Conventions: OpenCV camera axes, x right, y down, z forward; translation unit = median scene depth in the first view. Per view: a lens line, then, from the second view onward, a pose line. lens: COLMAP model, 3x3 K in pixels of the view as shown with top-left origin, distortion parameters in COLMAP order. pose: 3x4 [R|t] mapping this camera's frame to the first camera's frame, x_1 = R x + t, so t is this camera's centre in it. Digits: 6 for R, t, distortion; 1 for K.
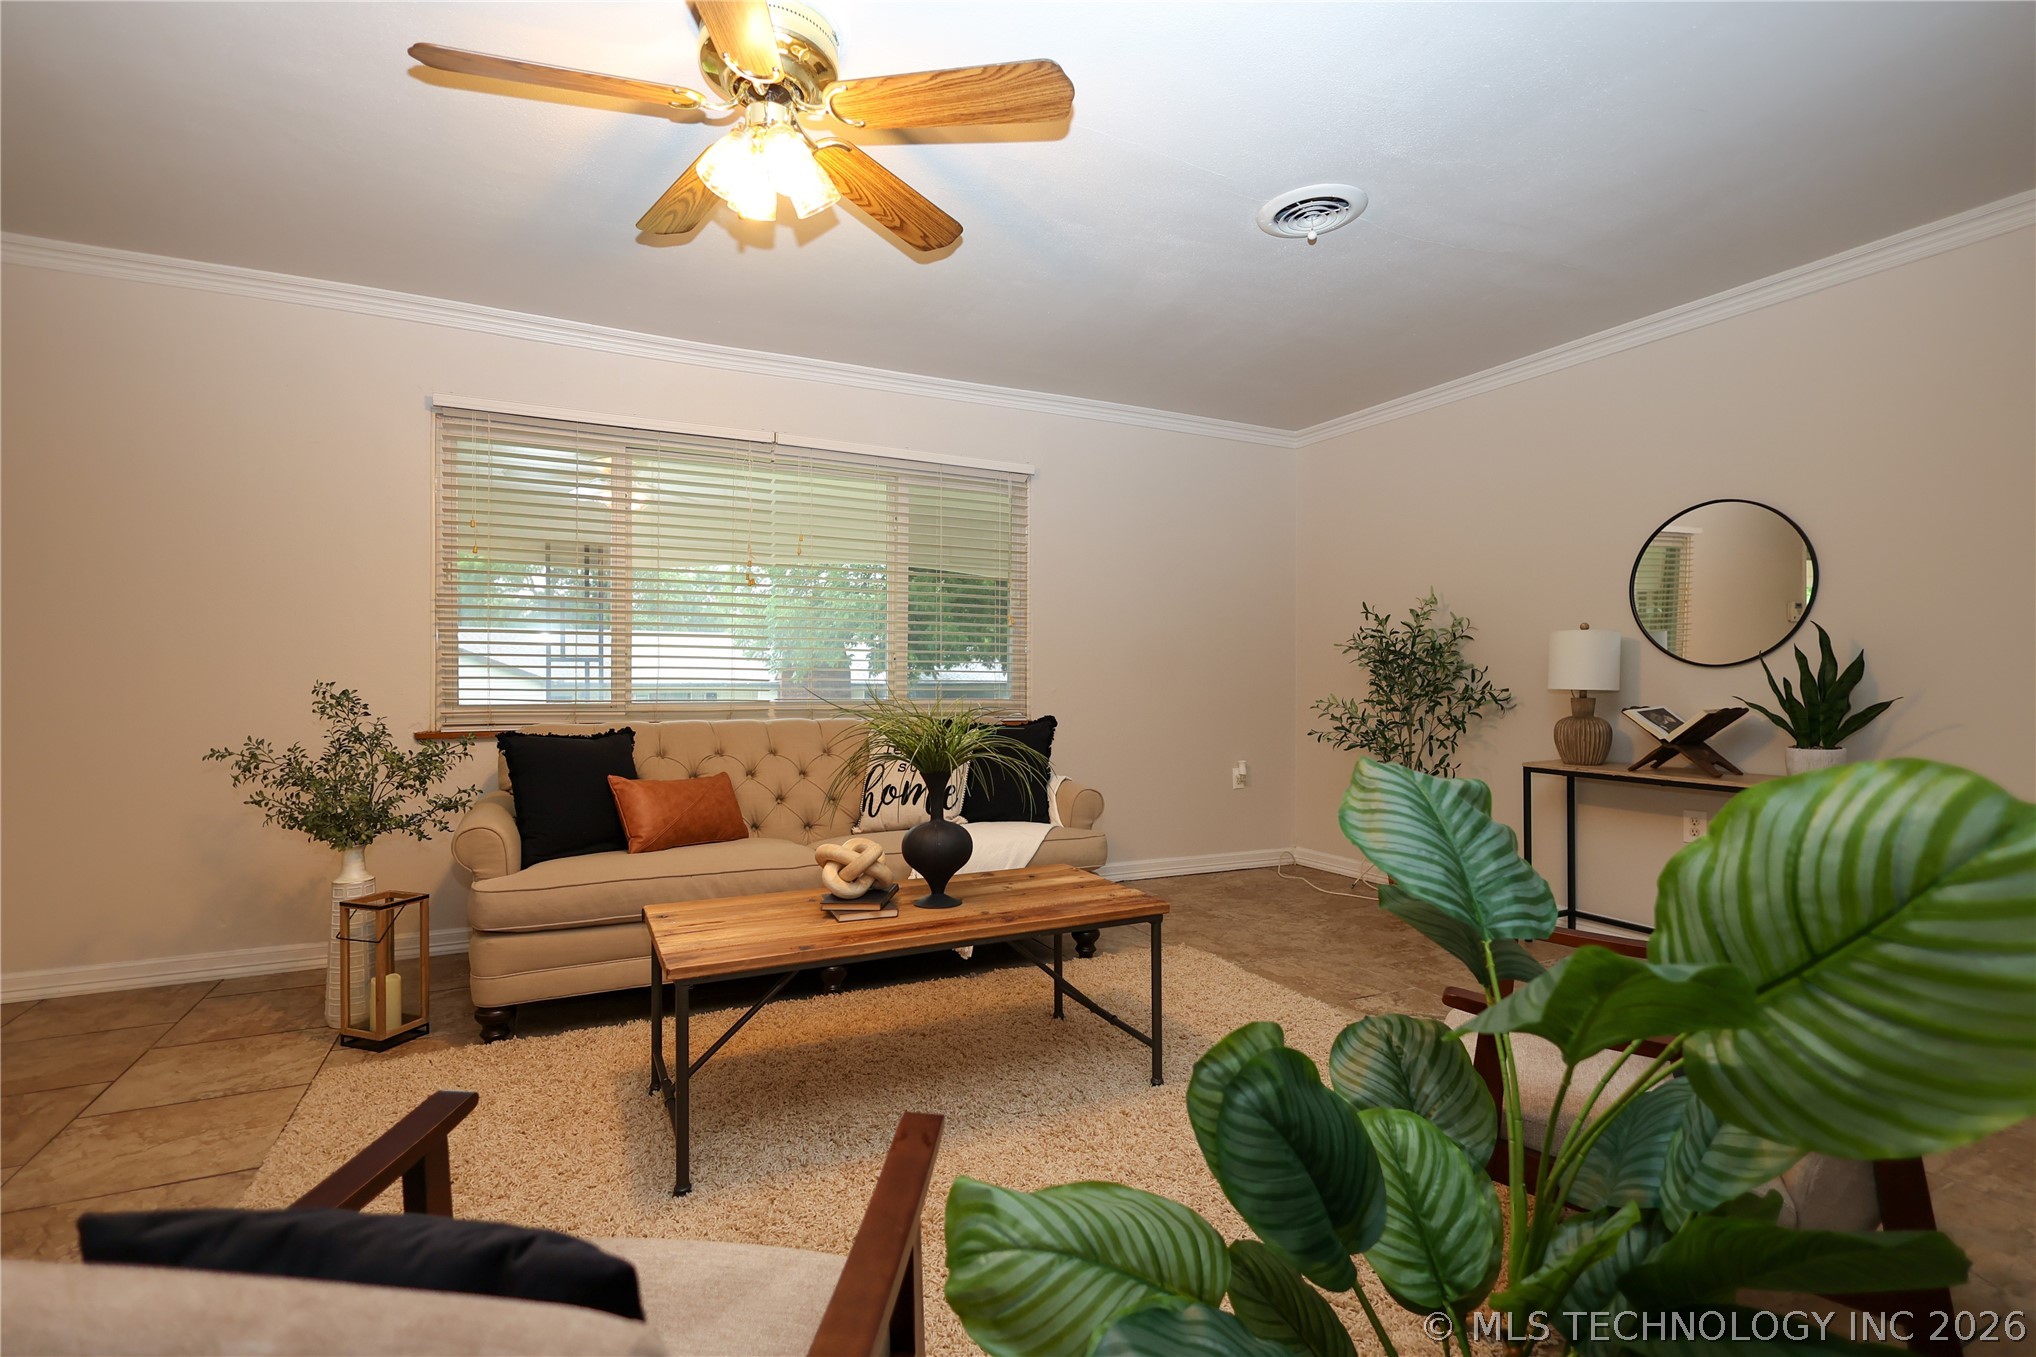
lens RADIAL K [[945.5, 0, 1015.4], [0, 945.5, 679.8], [0, 0, 1]] dist [-0.002992, 0.001213]
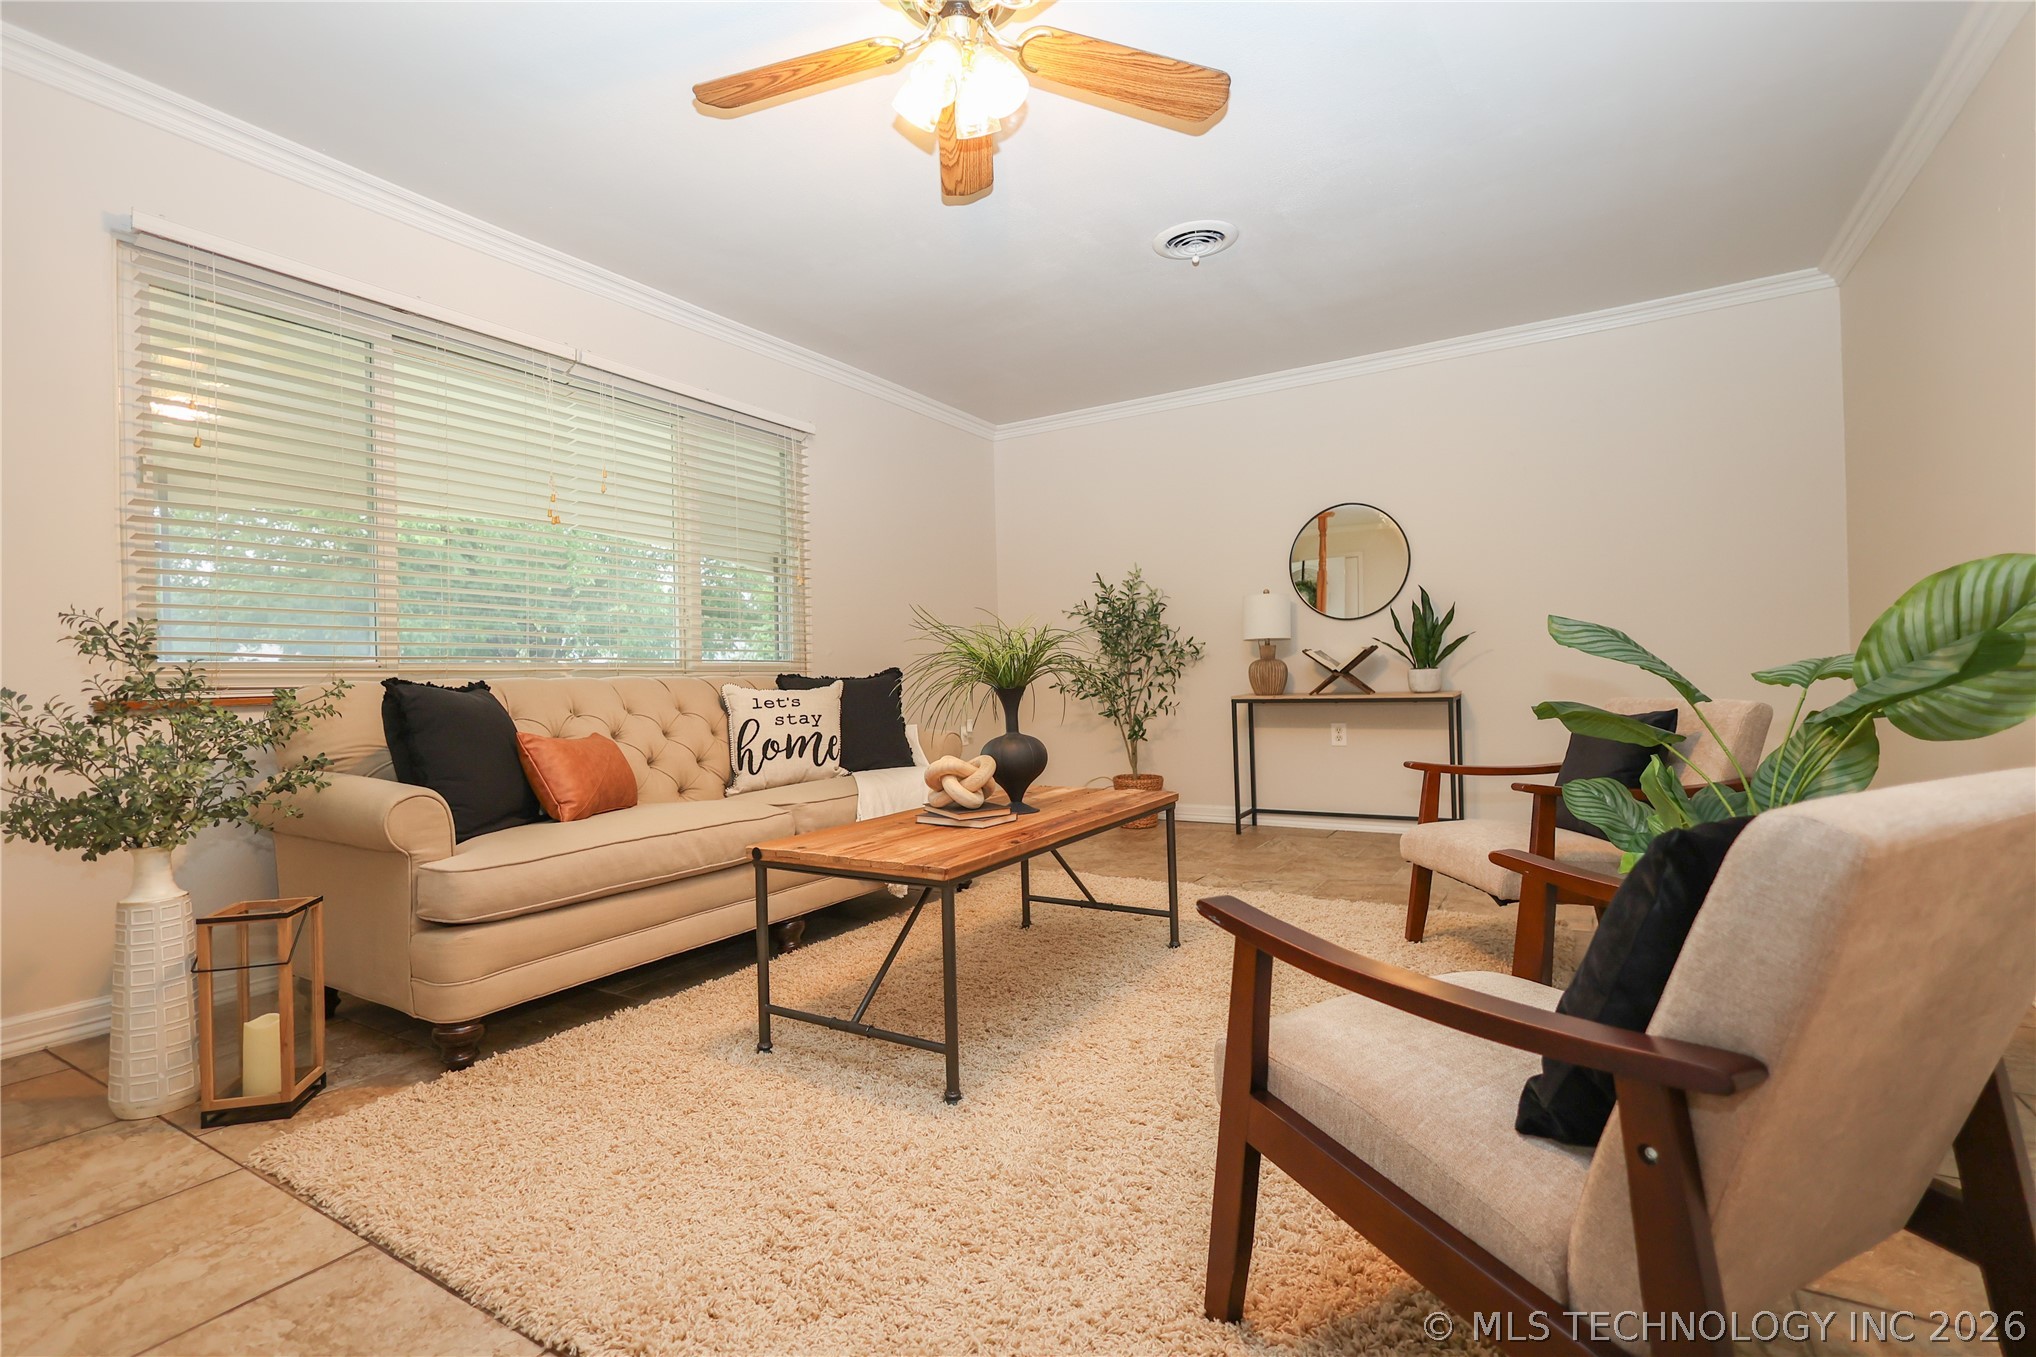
lens RADIAL K [[945.5, 0, 1011.6], [0, 945.5, 673.3], [0, 0, 1]] dist [-0.002992, 0.001213]
pose [[0.840892, -0.021306, 0.540783, -0.446094], [0.030448, 0.999505, -0.007966, 0.060661], [-0.540346, 0.023165, 0.841124, 0.072580]]
